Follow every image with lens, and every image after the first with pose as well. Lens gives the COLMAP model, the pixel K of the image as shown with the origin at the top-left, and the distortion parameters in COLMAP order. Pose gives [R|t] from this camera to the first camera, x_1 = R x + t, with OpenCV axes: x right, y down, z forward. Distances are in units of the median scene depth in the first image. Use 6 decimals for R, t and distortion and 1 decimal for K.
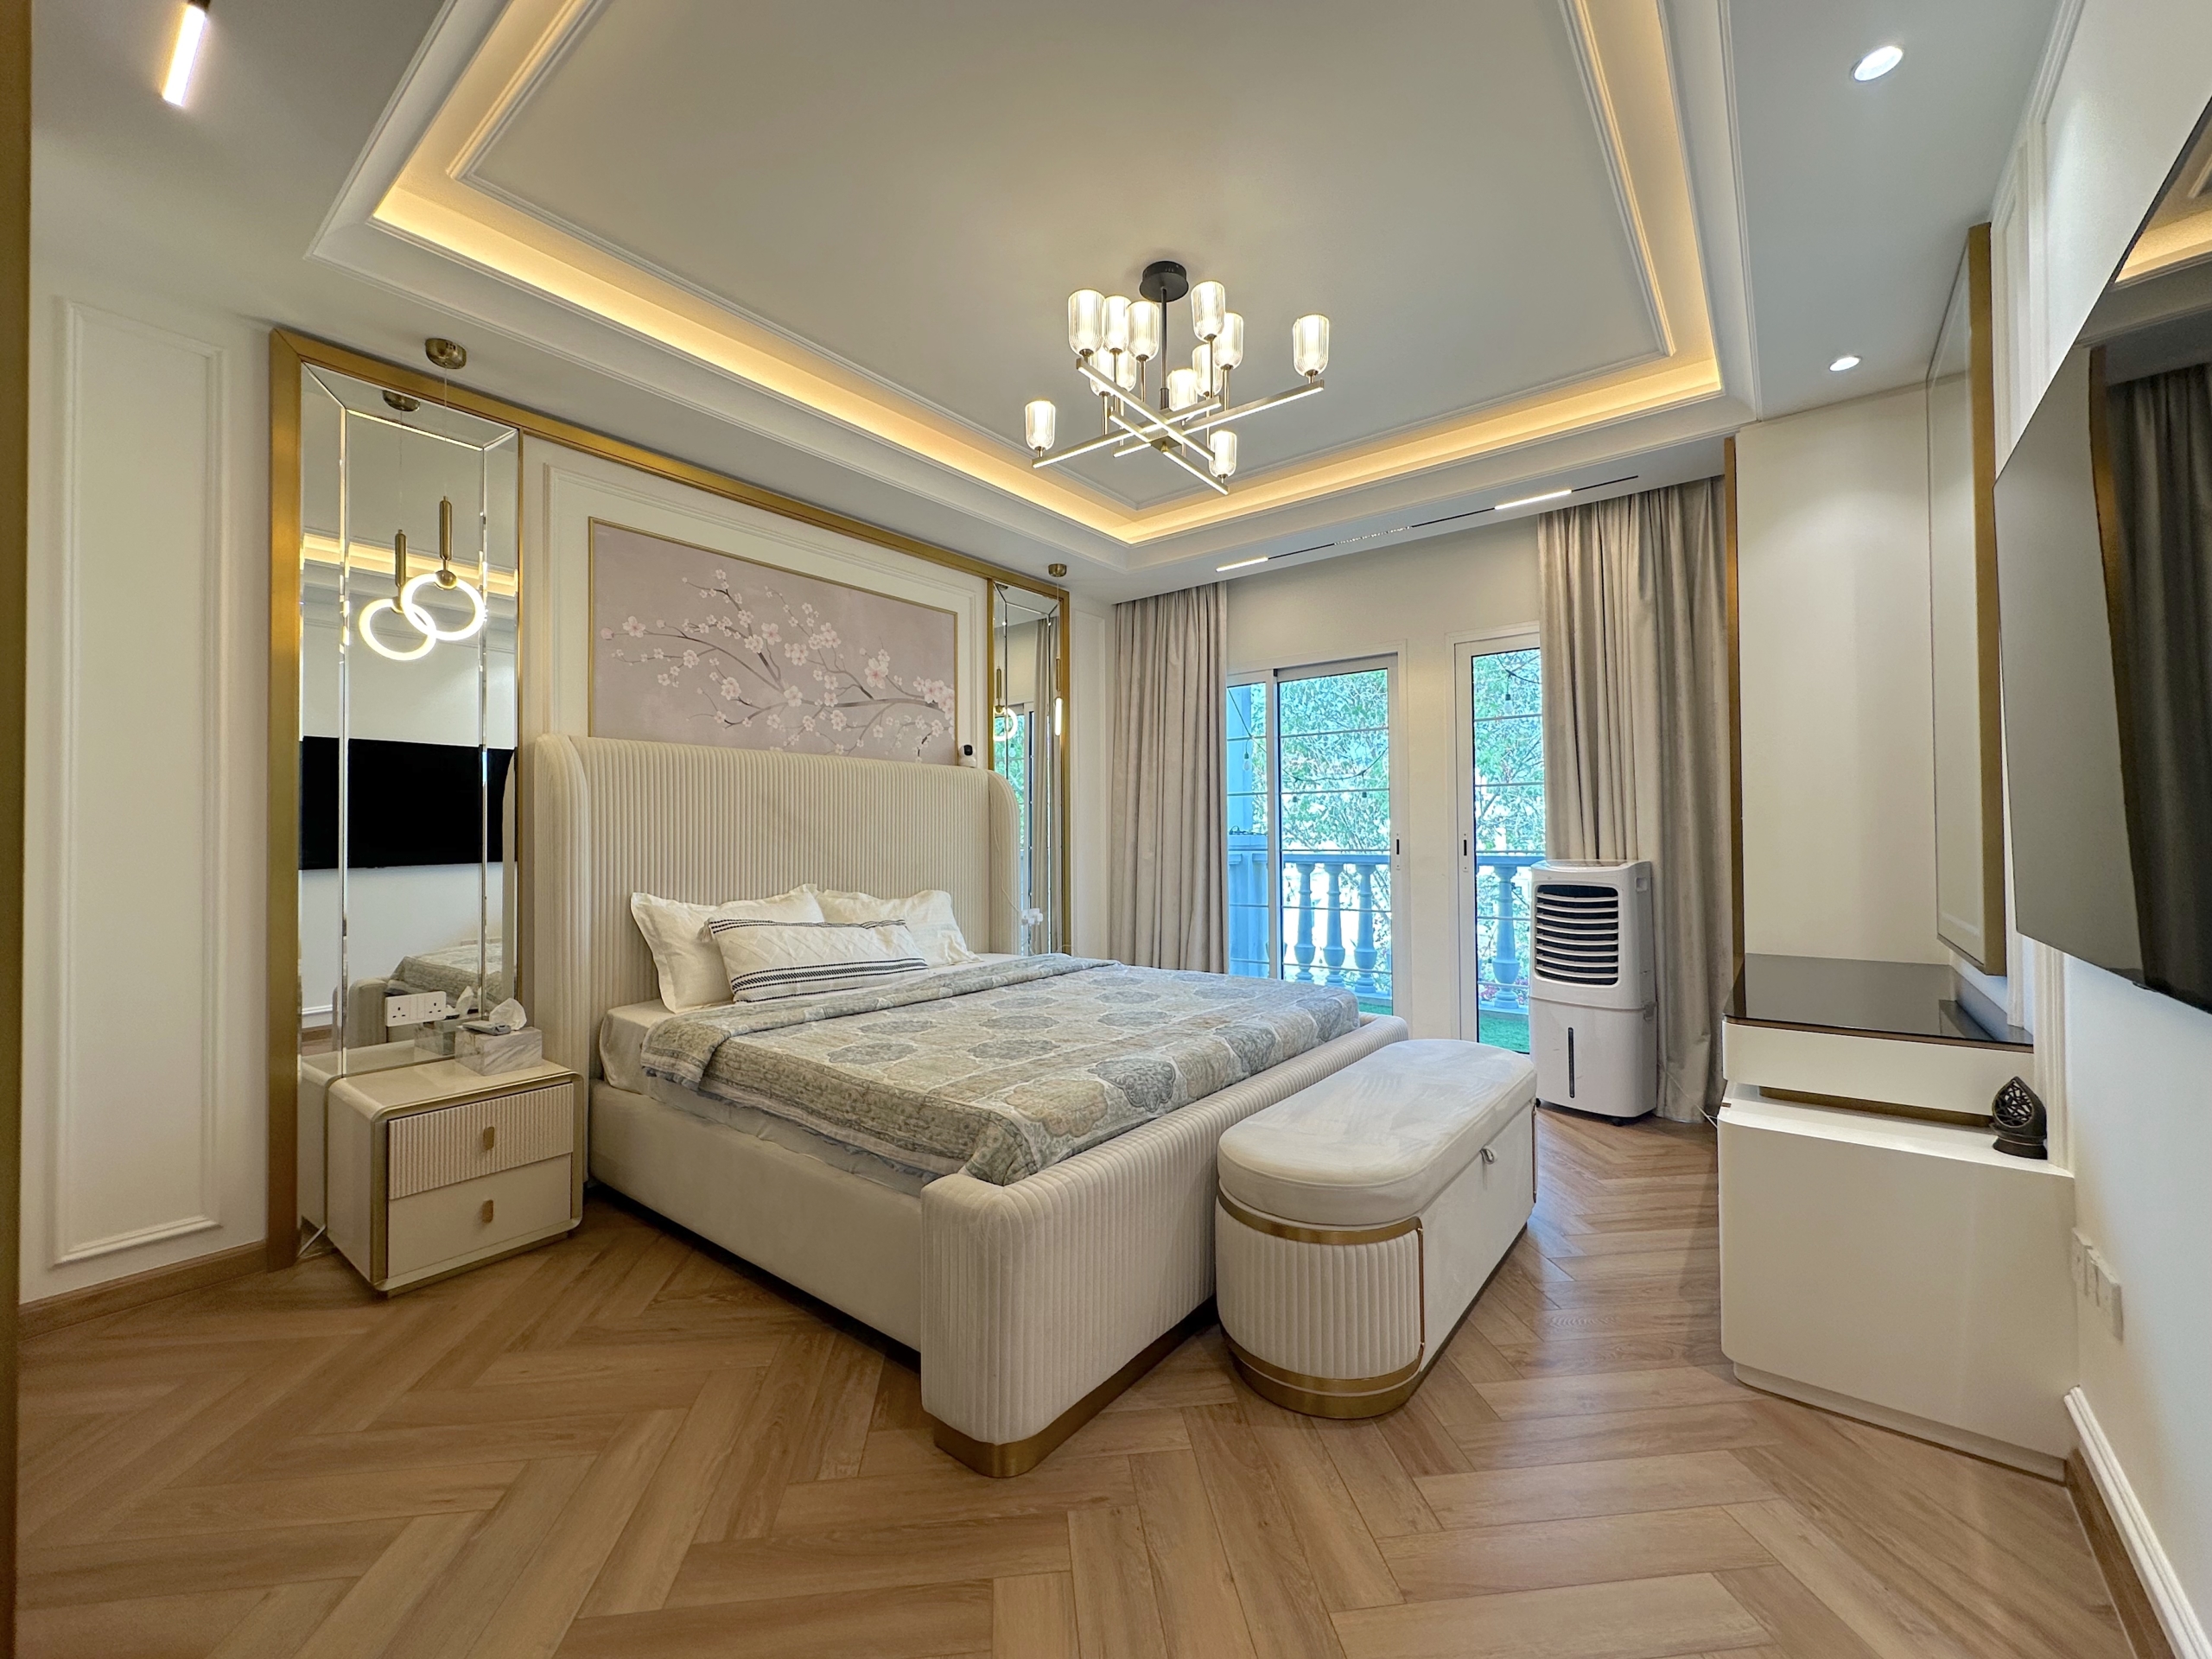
lens RADIAL K [[884.3, 0, 1105.8], [0, 884.3, 823.6], [0, 0, 1]] dist [-0.001471, 0.000109]
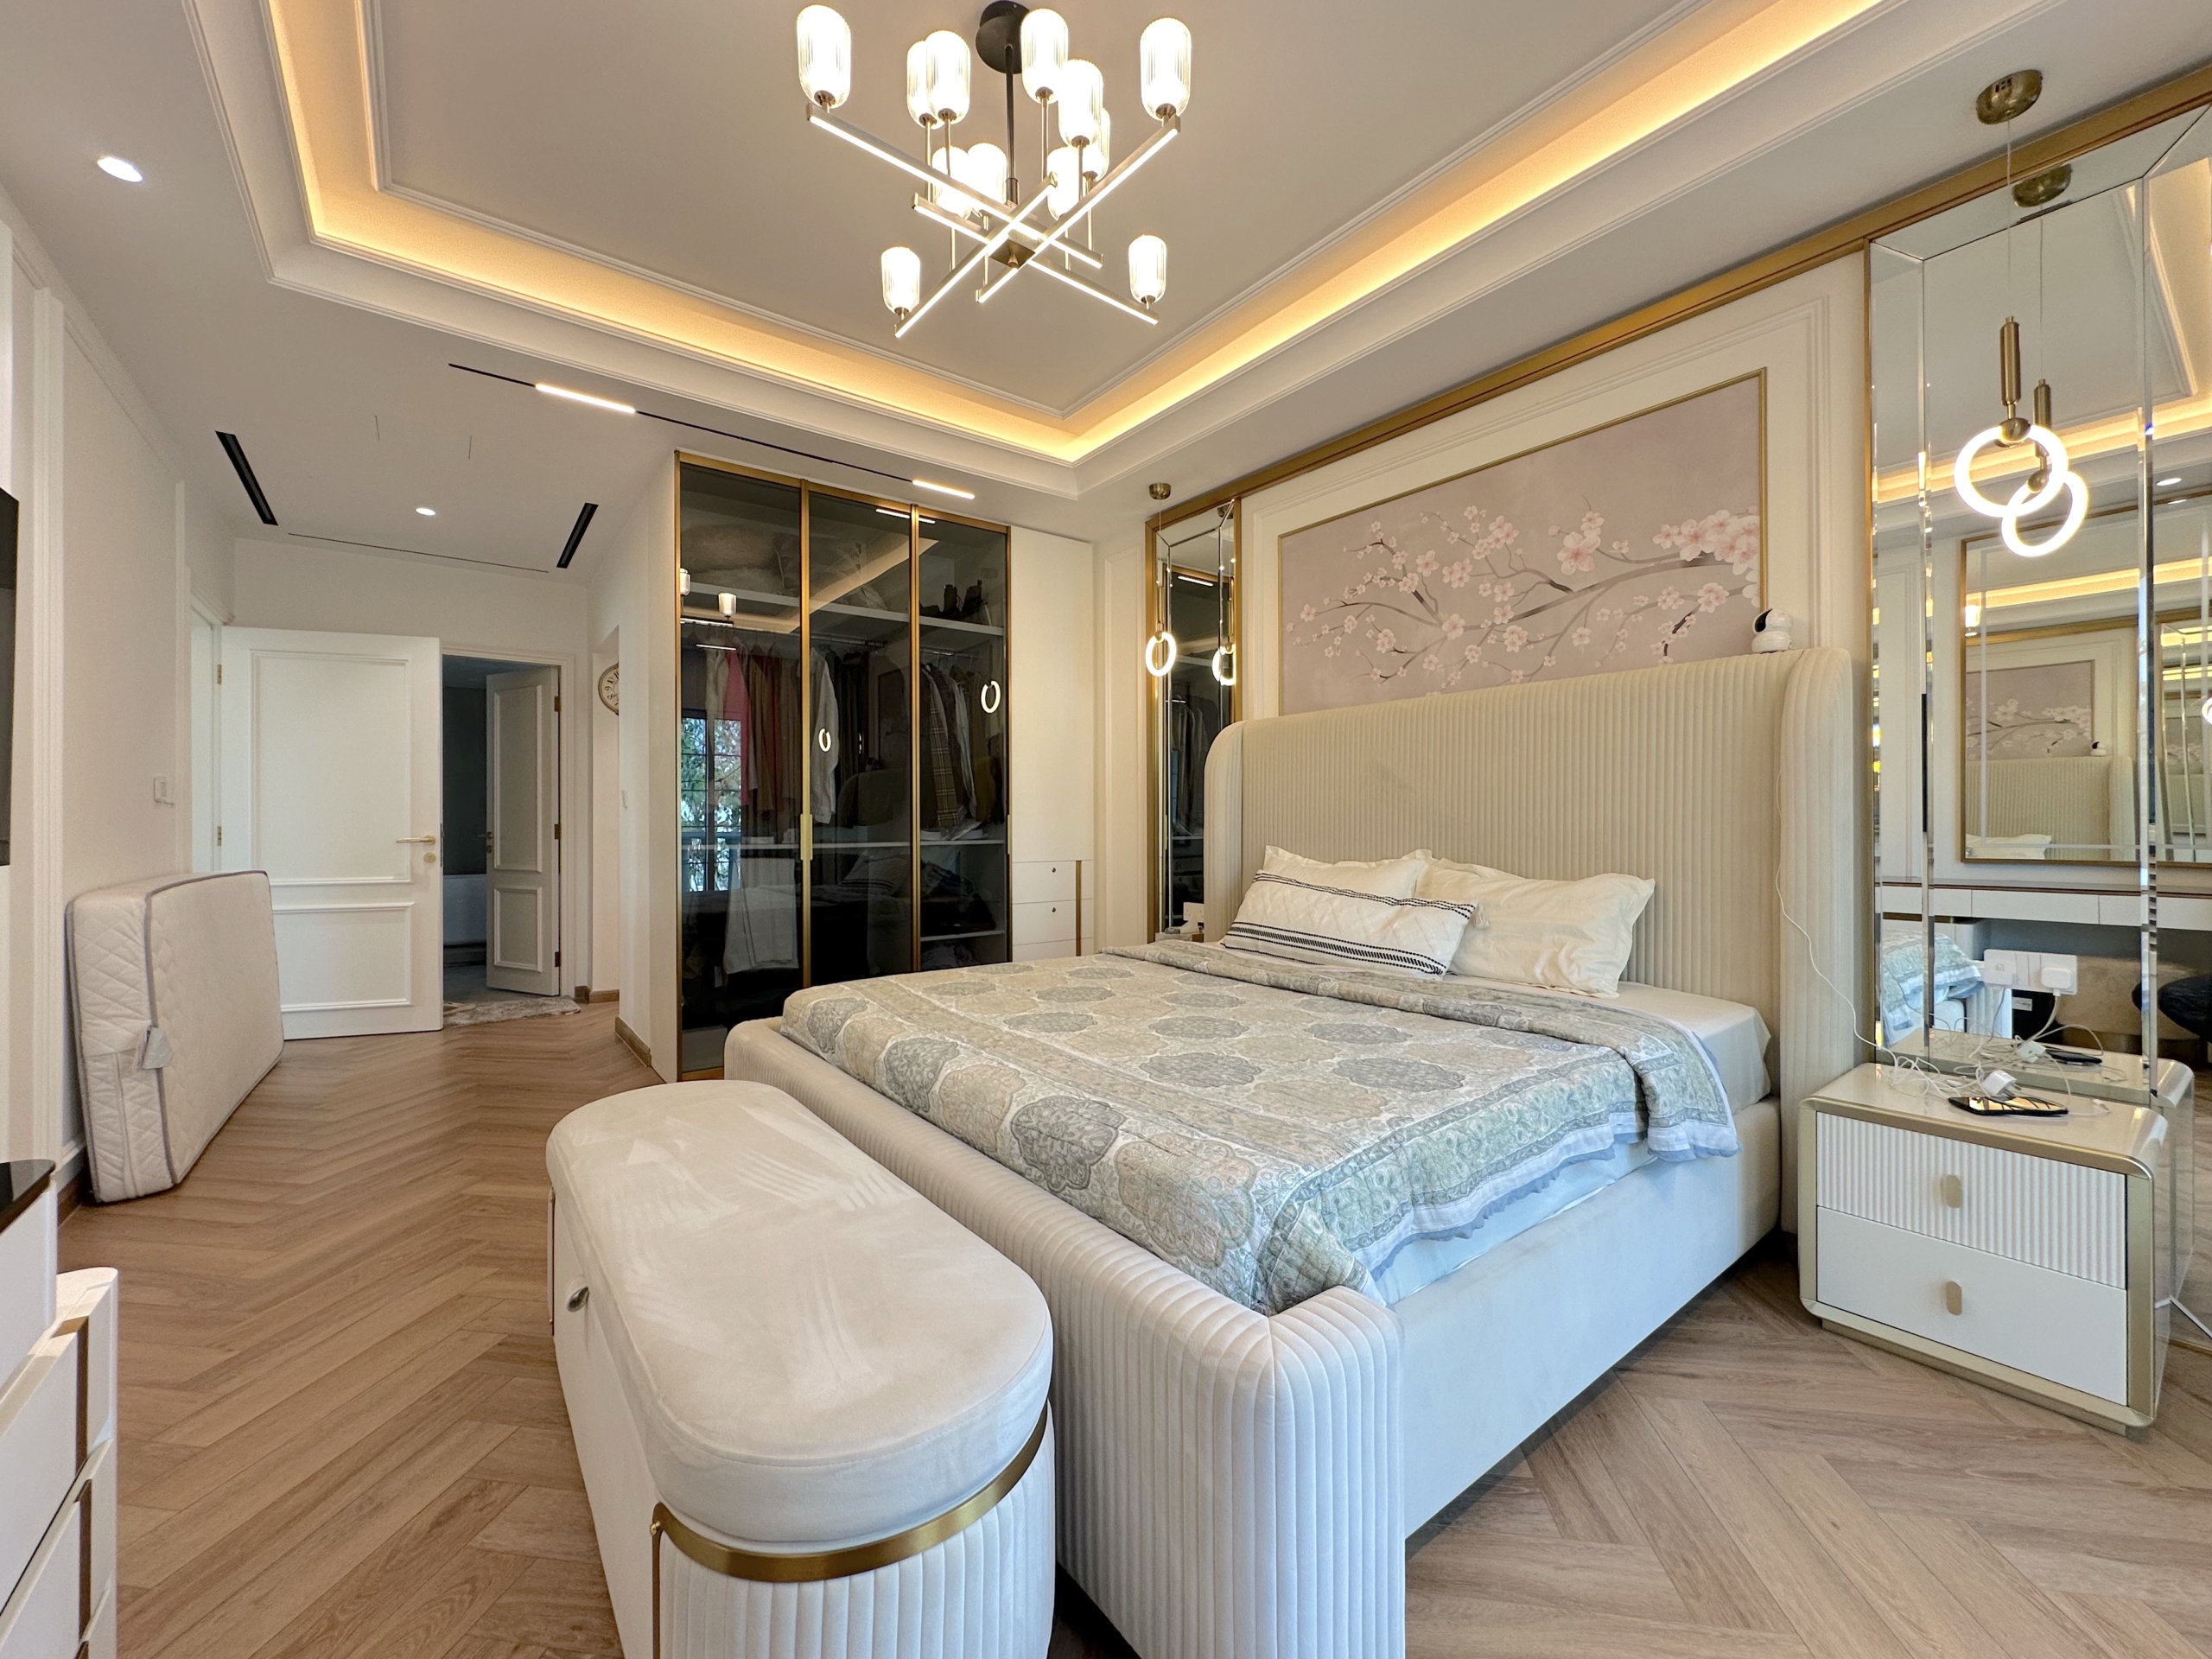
lens RADIAL K [[884.3, 0, 1103.1], [0, 884.3, 825.1], [0, 0, 1]] dist [-0.001471, 0.000109]
pose [[-0.263321, 0.007062, -0.964682, 0.531071], [0.018142, 0.999833, 0.002367, 0.035806], [0.964538, -0.016878, -0.263405, 0.869237]]
